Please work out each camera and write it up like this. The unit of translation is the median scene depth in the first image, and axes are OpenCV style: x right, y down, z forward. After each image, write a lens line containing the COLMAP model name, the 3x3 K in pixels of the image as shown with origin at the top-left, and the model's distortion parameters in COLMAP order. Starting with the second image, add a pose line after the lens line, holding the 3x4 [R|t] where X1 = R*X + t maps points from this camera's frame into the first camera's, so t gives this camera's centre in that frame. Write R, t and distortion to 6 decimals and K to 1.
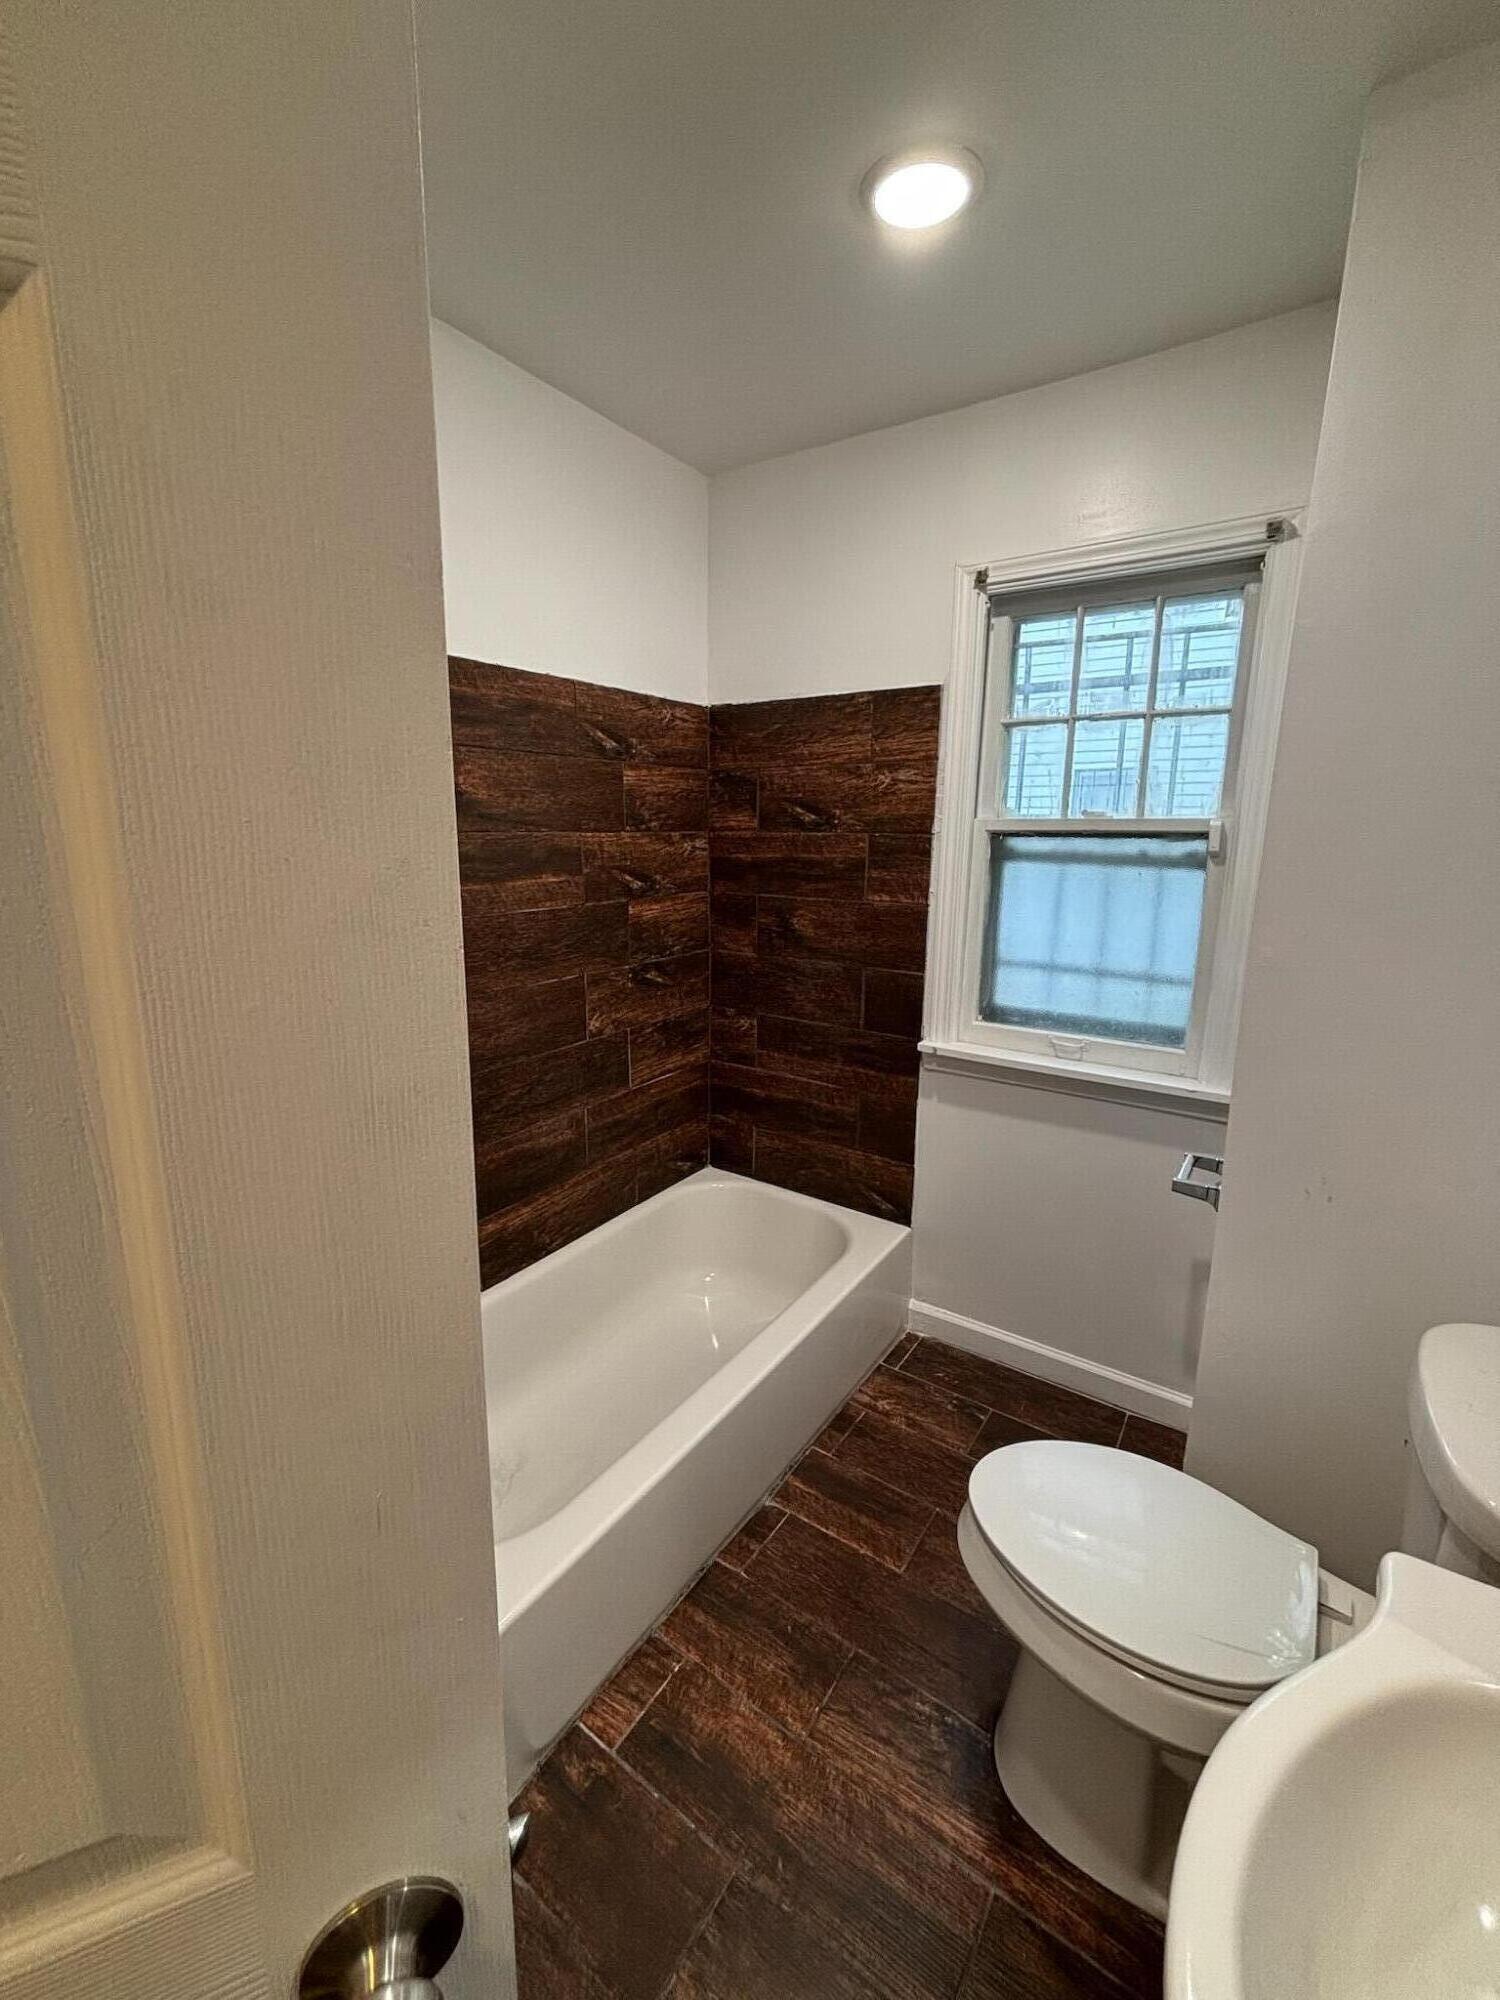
lens RADIAL K [[817.0, 0, 744.0], [0, 817.0, 994.2], [0, 0, 1]] dist [-0.004269, -0.000171]
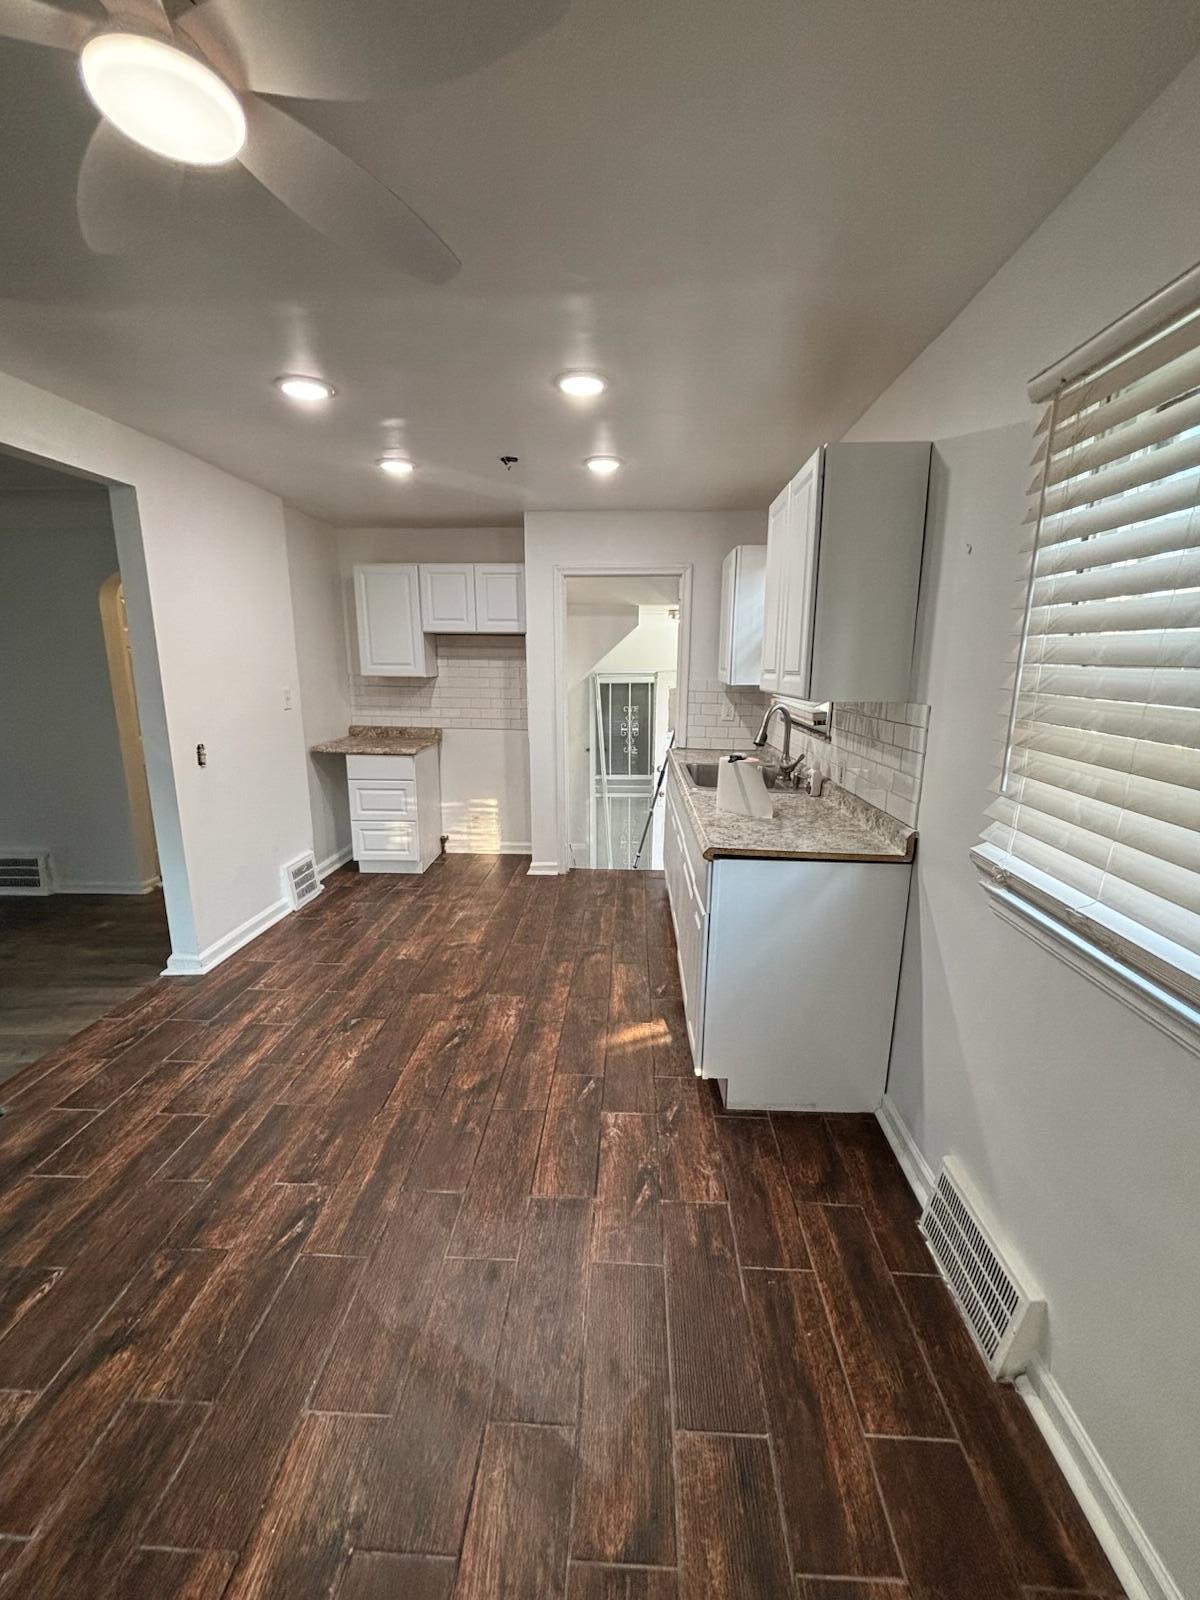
lens RADIAL K [[653.6, 0, 598.7], [0, 653.6, 798.0], [0, 0, 1]] dist [-0.004269, -0.000171]
pose [[0.524905, 0.172694, -0.833457, 0.965518], [-0.185832, 0.978830, 0.085779, -0.179771], [0.830627, 0.109857, 0.545885, 0.709128]]
